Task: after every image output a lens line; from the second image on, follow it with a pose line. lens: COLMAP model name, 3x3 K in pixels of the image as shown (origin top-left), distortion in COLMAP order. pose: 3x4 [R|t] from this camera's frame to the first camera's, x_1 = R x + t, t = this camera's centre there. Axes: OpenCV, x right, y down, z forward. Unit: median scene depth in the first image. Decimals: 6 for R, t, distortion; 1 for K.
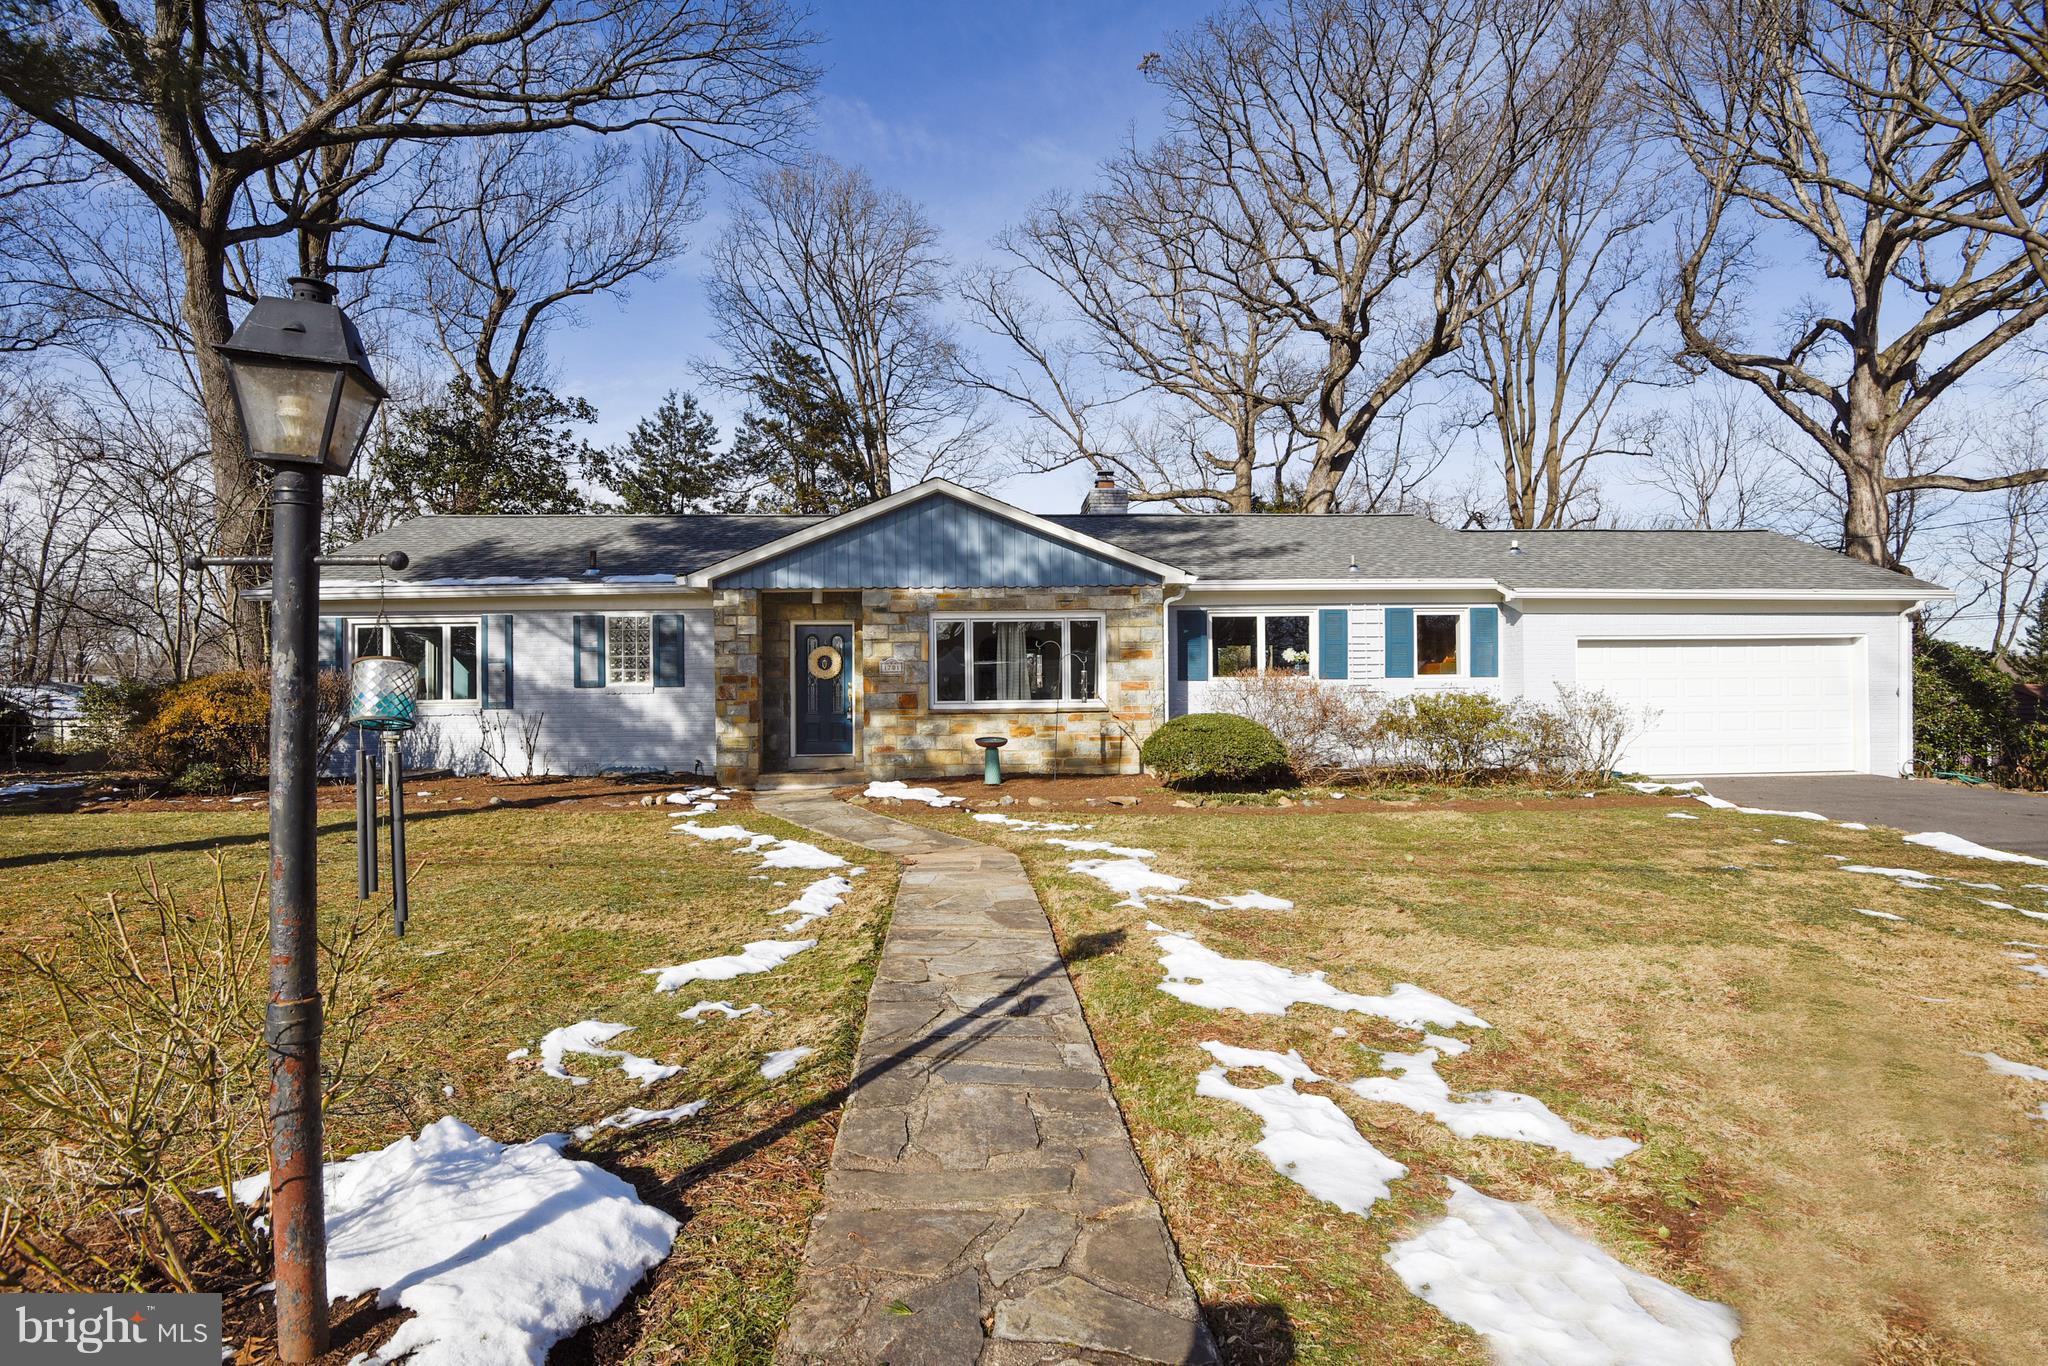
lens RADIAL K [[943.1, 0, 1024.5], [0, 943.1, 681.1], [0, 0, 1]] dist [0.001517, -0.000003]
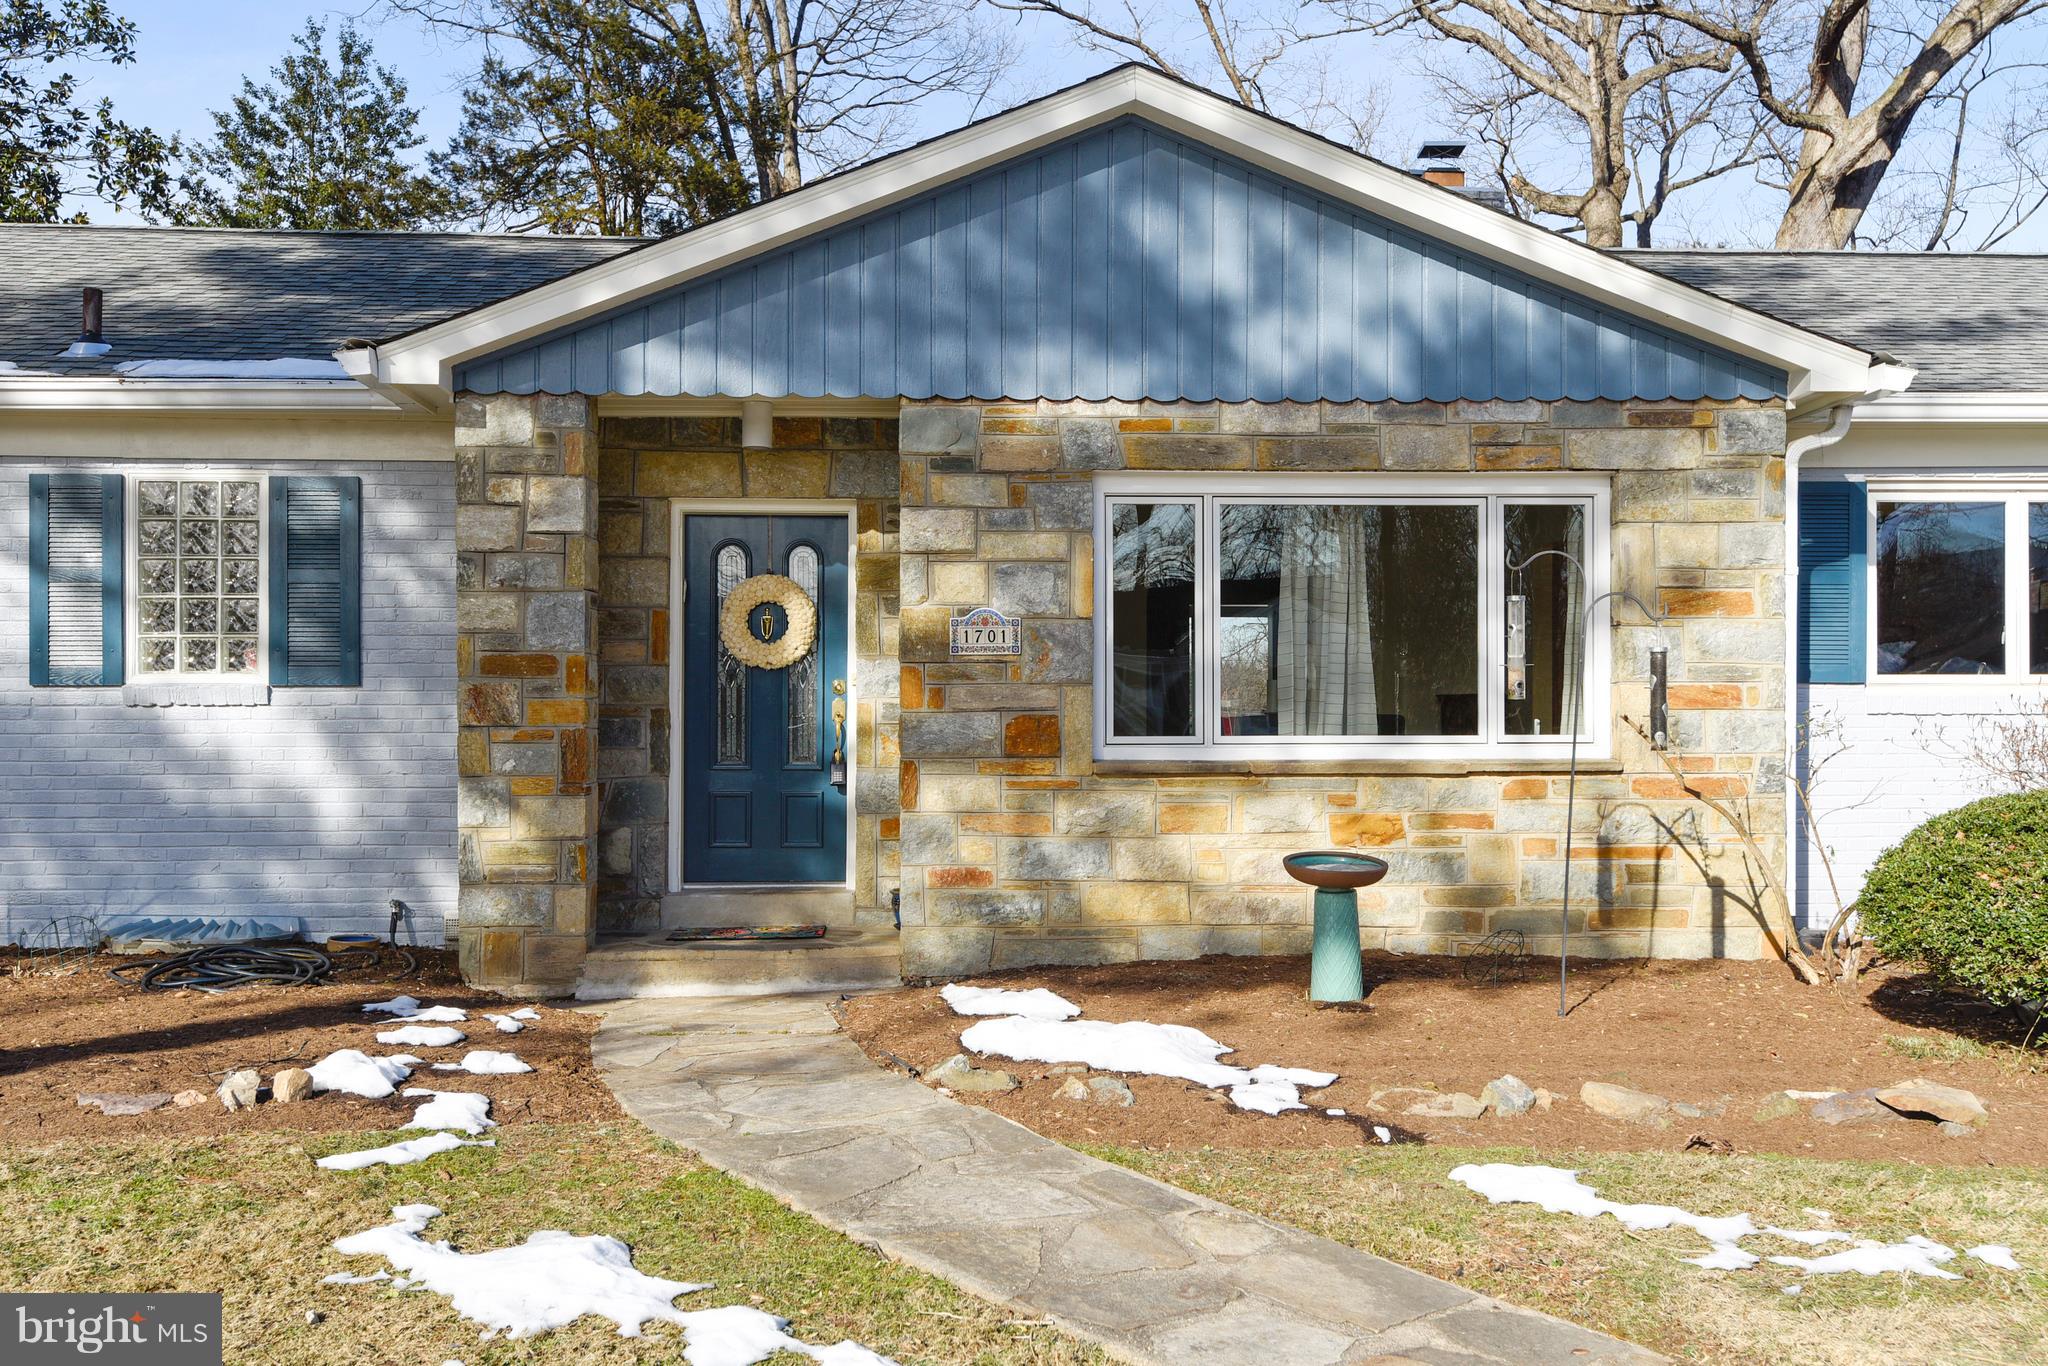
lens RADIAL K [[1890.0, 0, 1023.8], [0, 1890.0, 687.1], [0, 0, 1]] dist [0.044755, 0.000000]
pose [[0.999955, 0.009059, 0.002821, -0.124734], [-0.009058, 0.999959, -0.000464, 0.003918], [-0.002825, 0.000439, 0.999996, 0.319173]]
